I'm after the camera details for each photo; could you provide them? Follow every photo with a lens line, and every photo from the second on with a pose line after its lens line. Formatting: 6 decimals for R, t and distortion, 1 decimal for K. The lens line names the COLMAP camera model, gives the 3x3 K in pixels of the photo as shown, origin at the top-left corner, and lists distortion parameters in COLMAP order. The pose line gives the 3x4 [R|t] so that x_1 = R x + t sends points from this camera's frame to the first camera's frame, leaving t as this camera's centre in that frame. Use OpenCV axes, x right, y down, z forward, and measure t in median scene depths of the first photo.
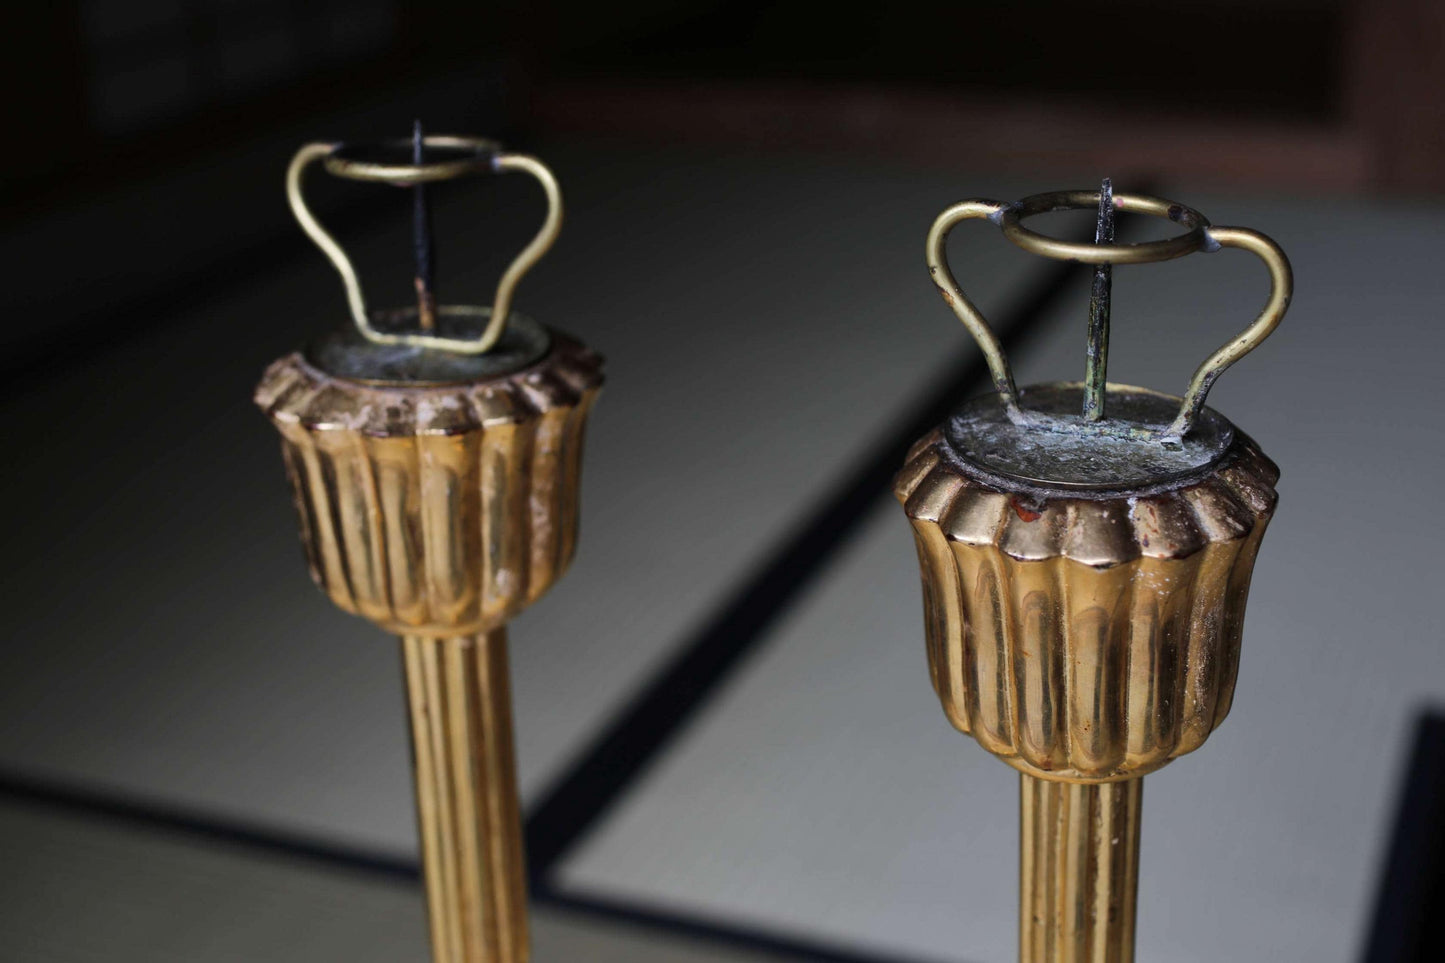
lens RADIAL K [[2127.4, 0, 755.6], [0, 2127.4, 479.8], [0, 0, 1]] dist [-0.018254, 0.144736]
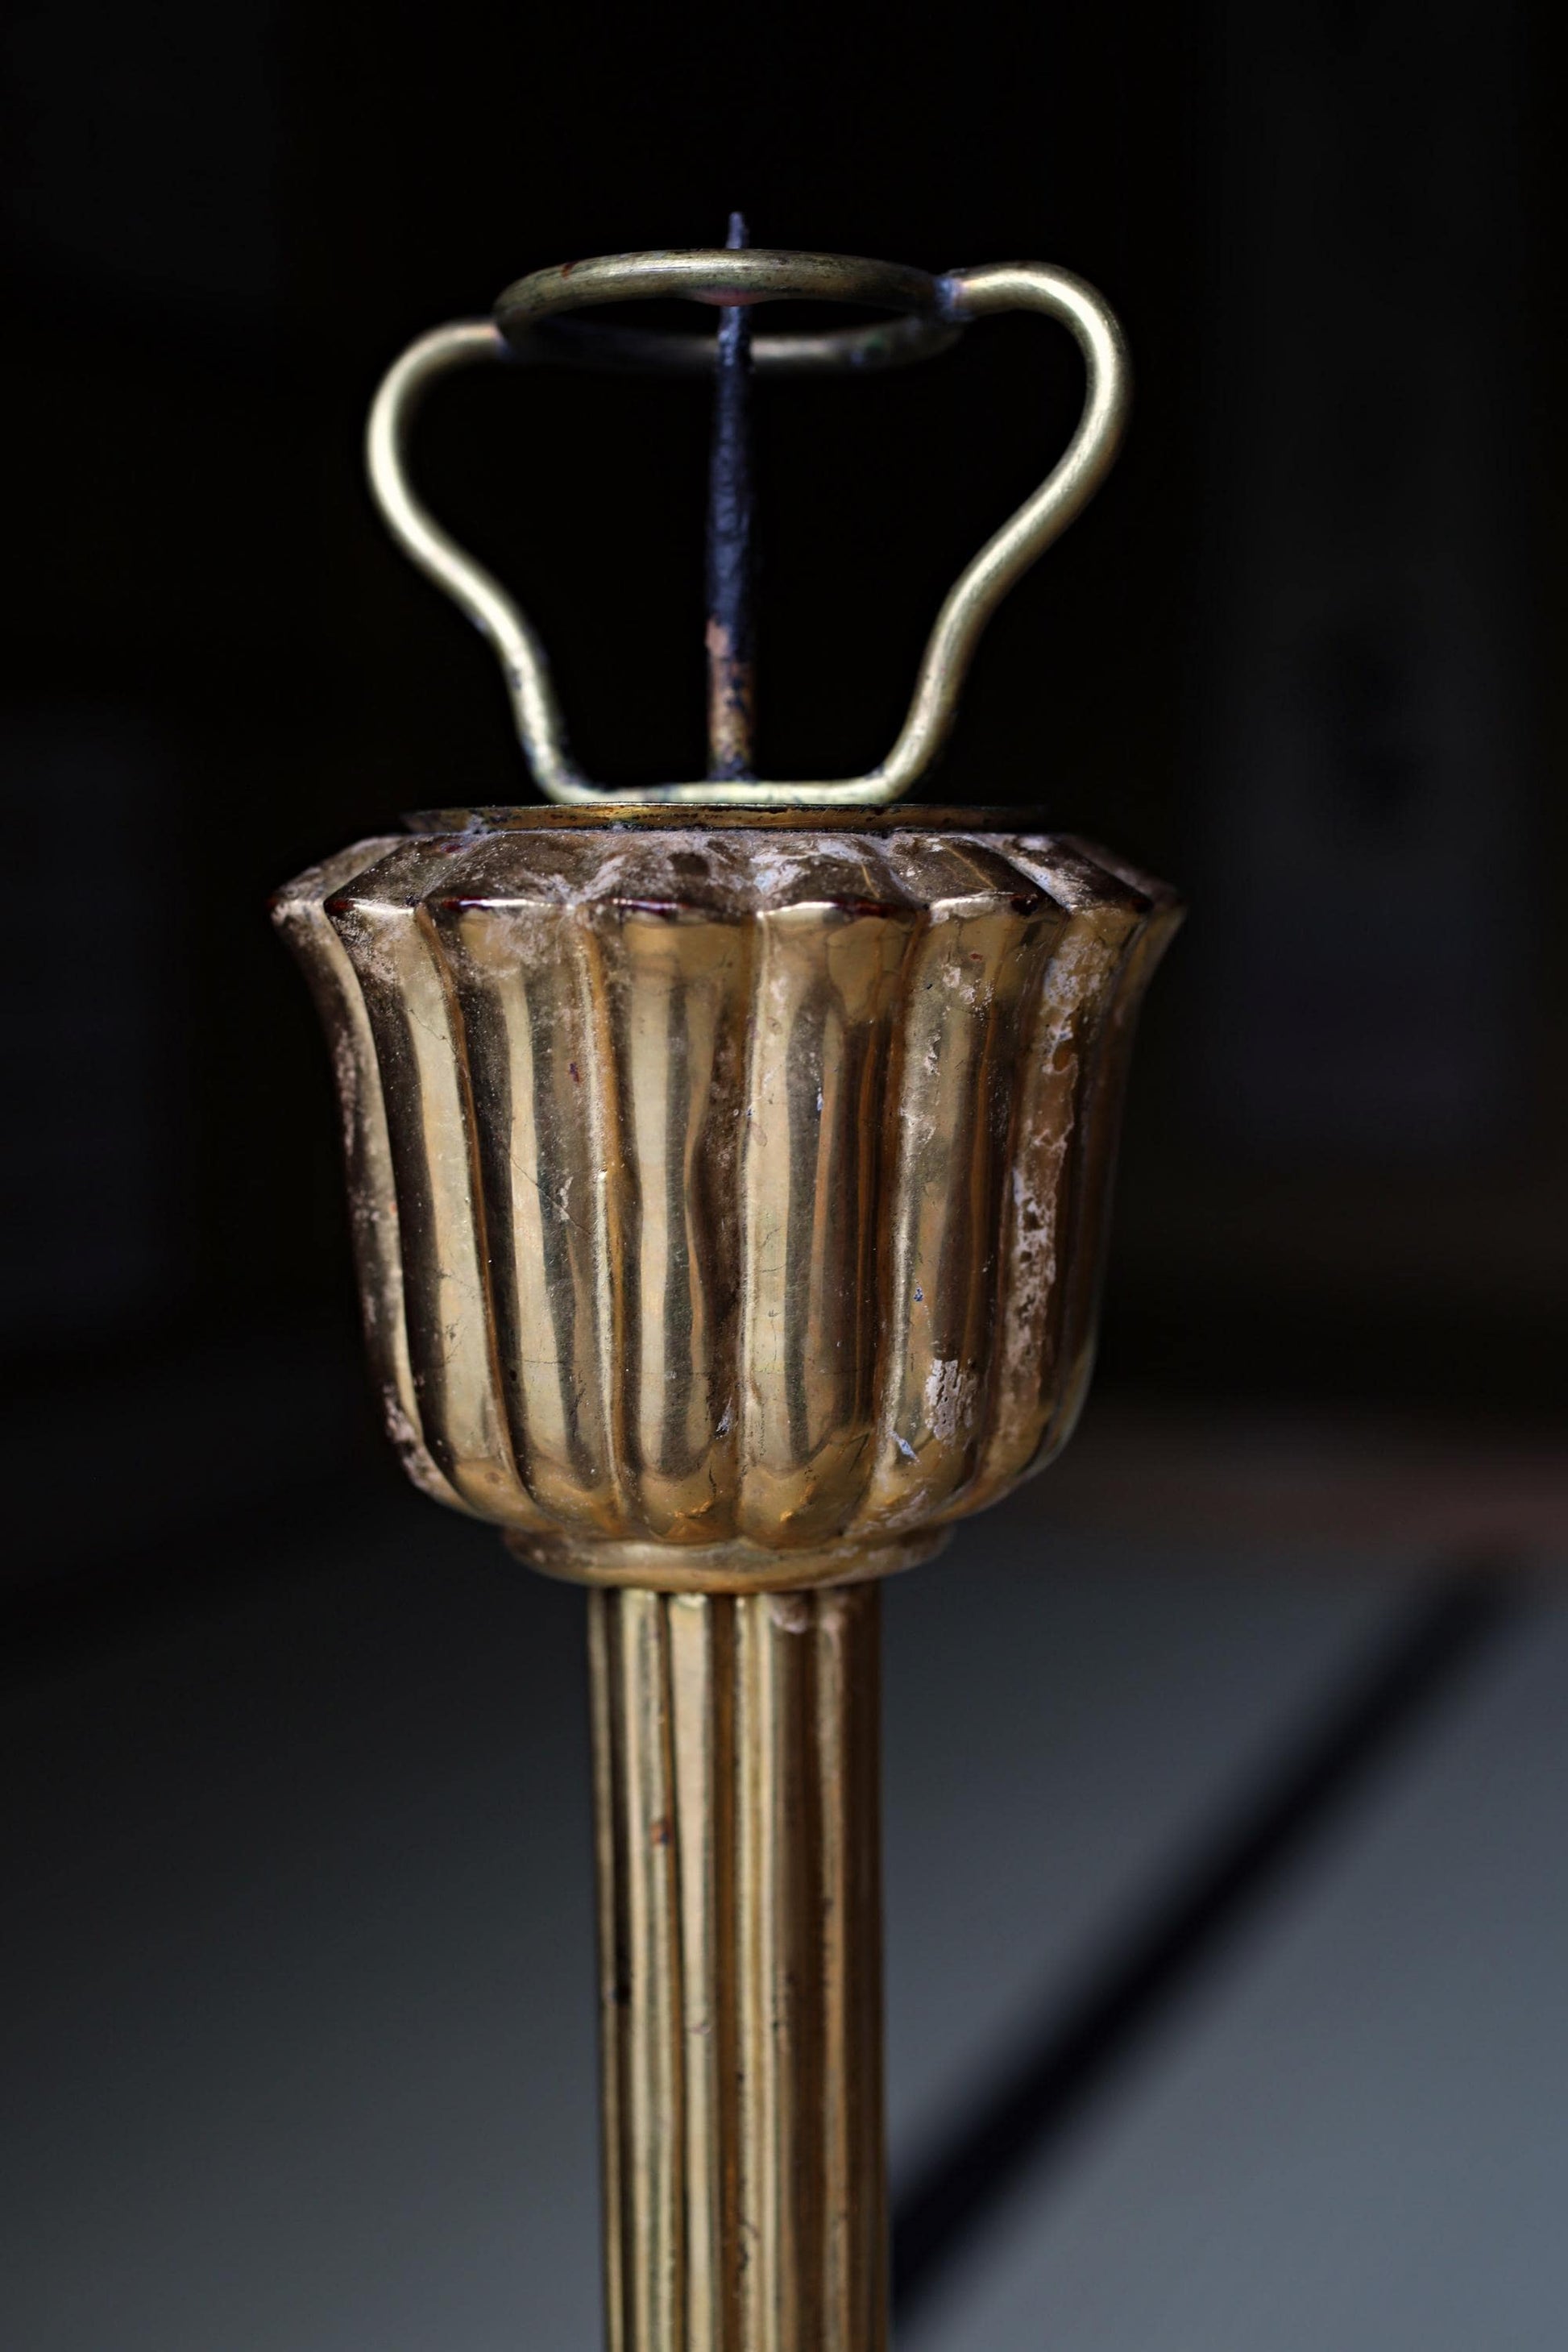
lens RADIAL K [[3673.7, 0, 784.0], [0, 3673.7, 1176.0], [0, 0, 1]] dist [-0.013077, 0.077991]
pose [[0.999584, 0.014392, 0.025011, -0.186863], [-0.006900, 0.960811, -0.277120, 0.215686], [-0.028019, 0.276832, 0.960510, 0.448640]]
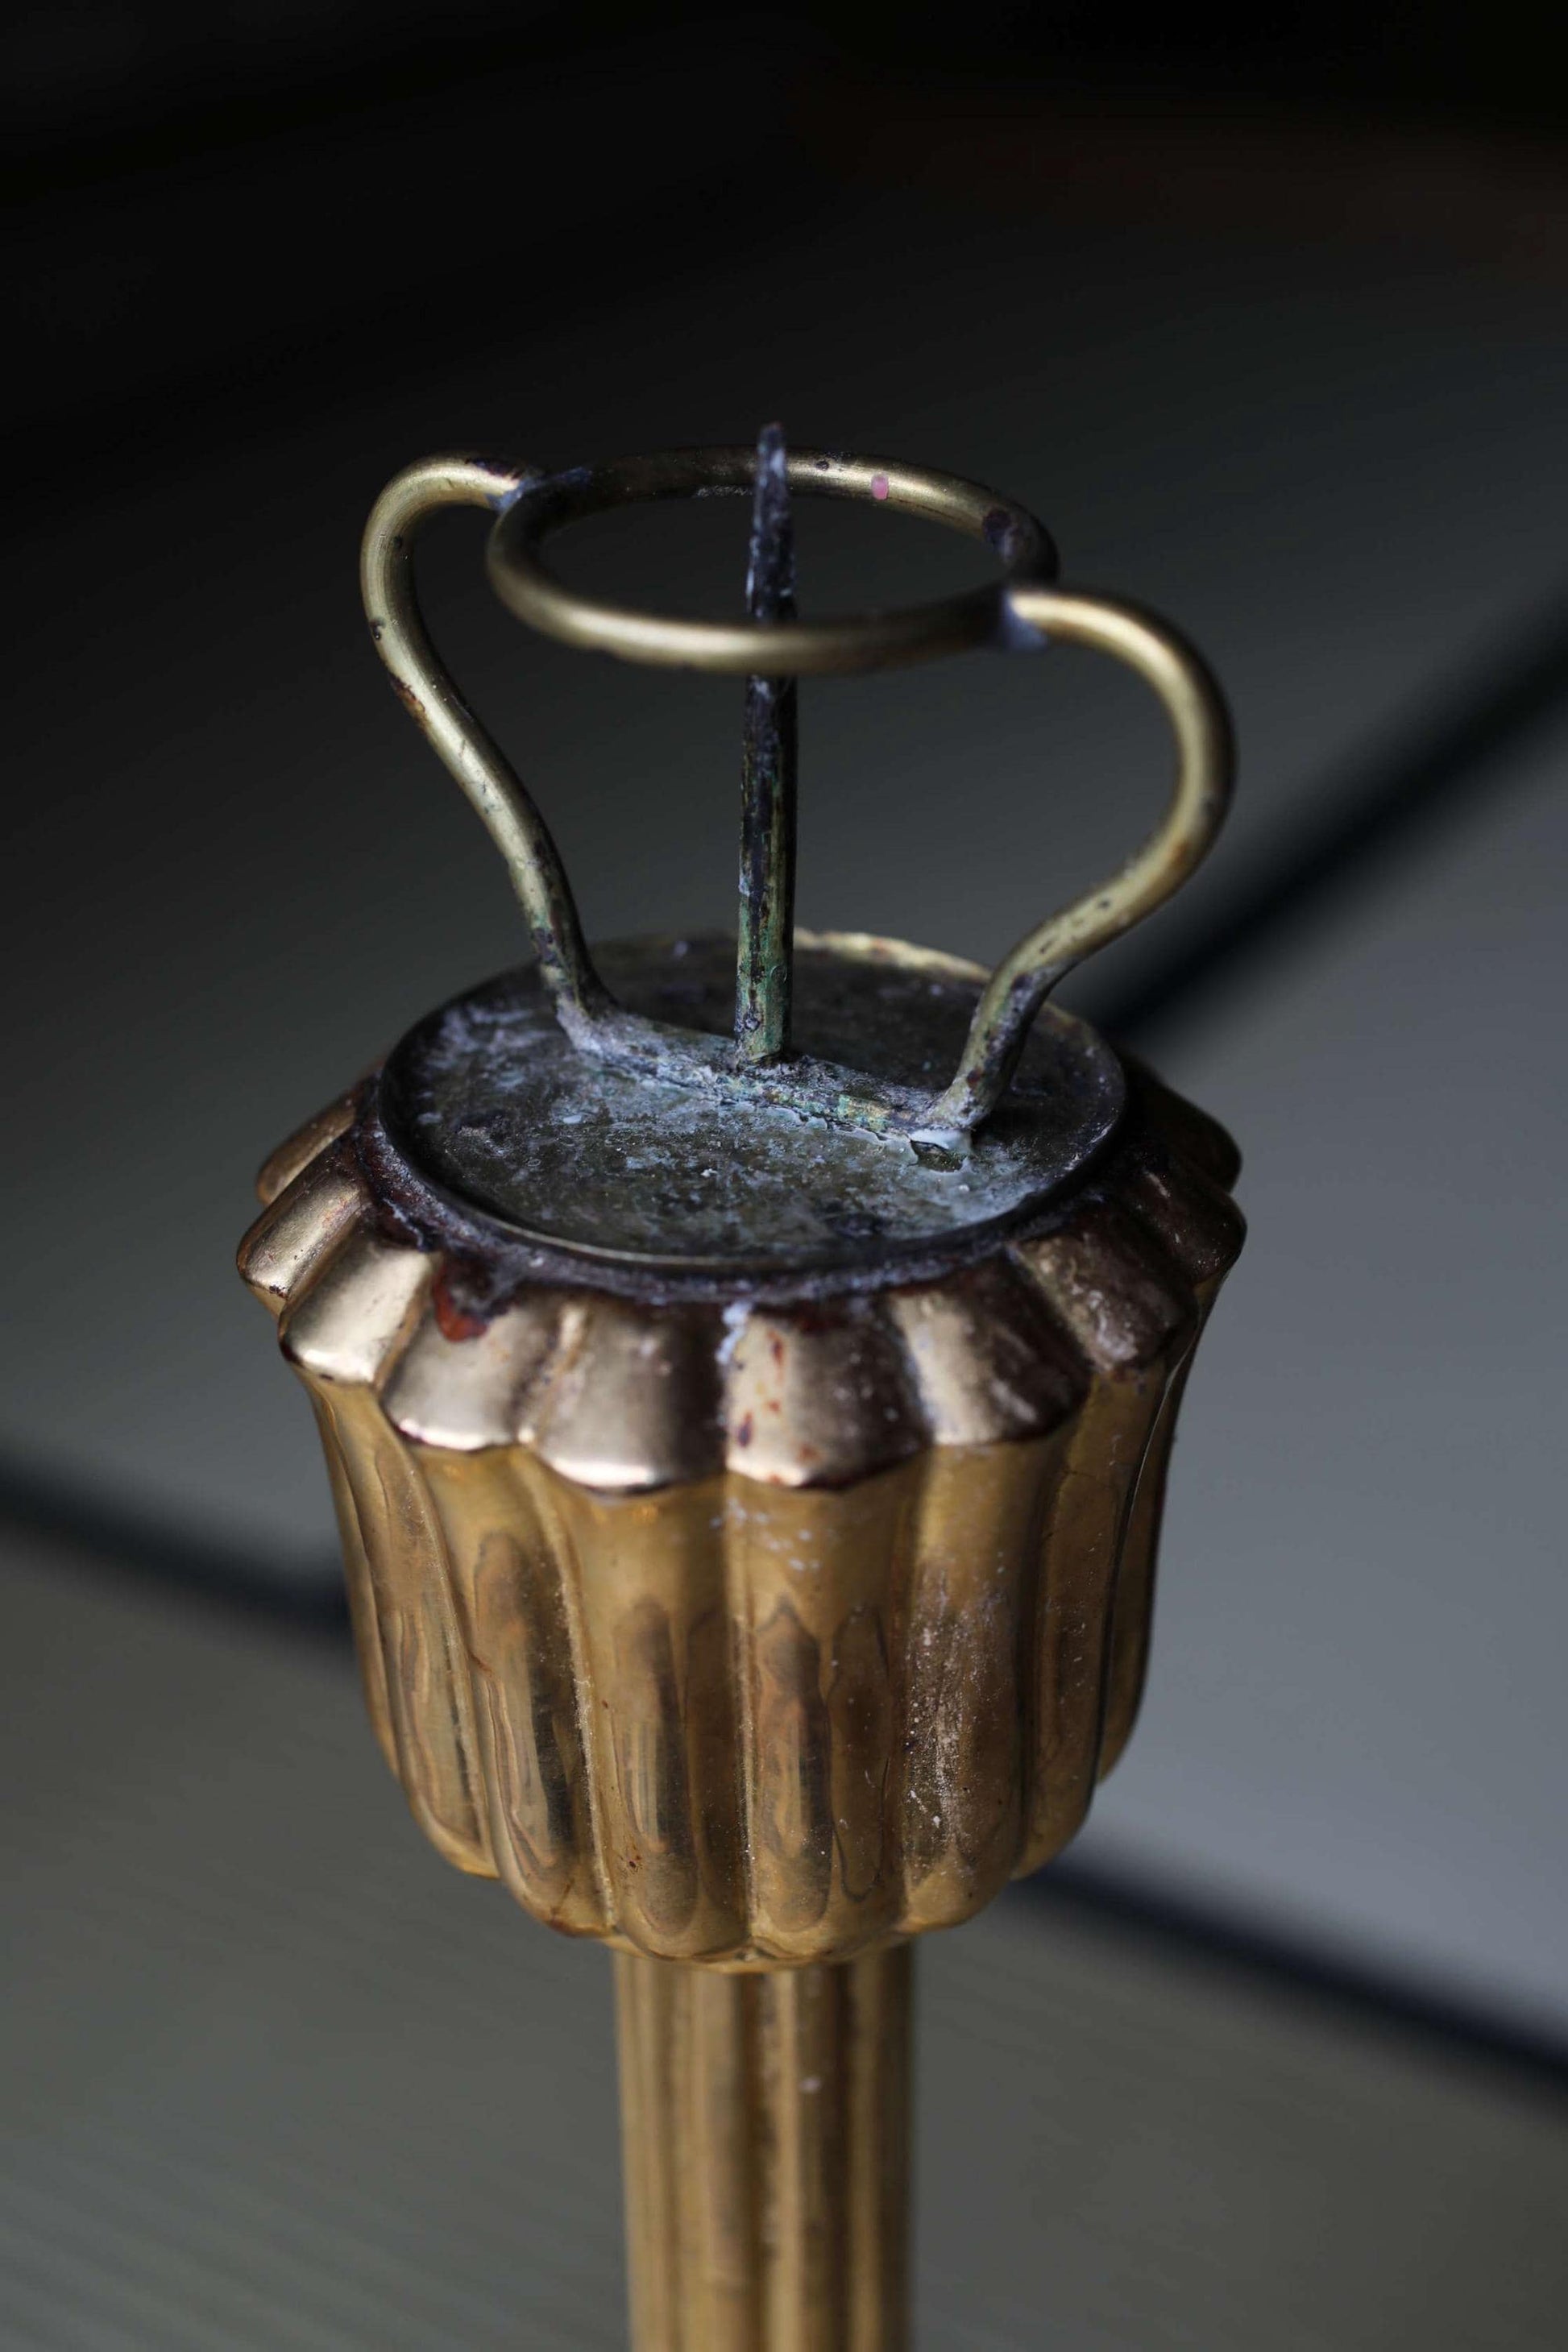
lens RADIAL K [[3673.7, 0, 784.0], [0, 3673.7, 1176.0], [0, 0, 1]] dist [-0.013077, 0.077991]
pose [[0.987206, 0.097555, -0.126126, 0.250789], [-0.084150, 0.990629, 0.107573, -0.079357], [0.135438, -0.095584, 0.986164, 0.353625]]
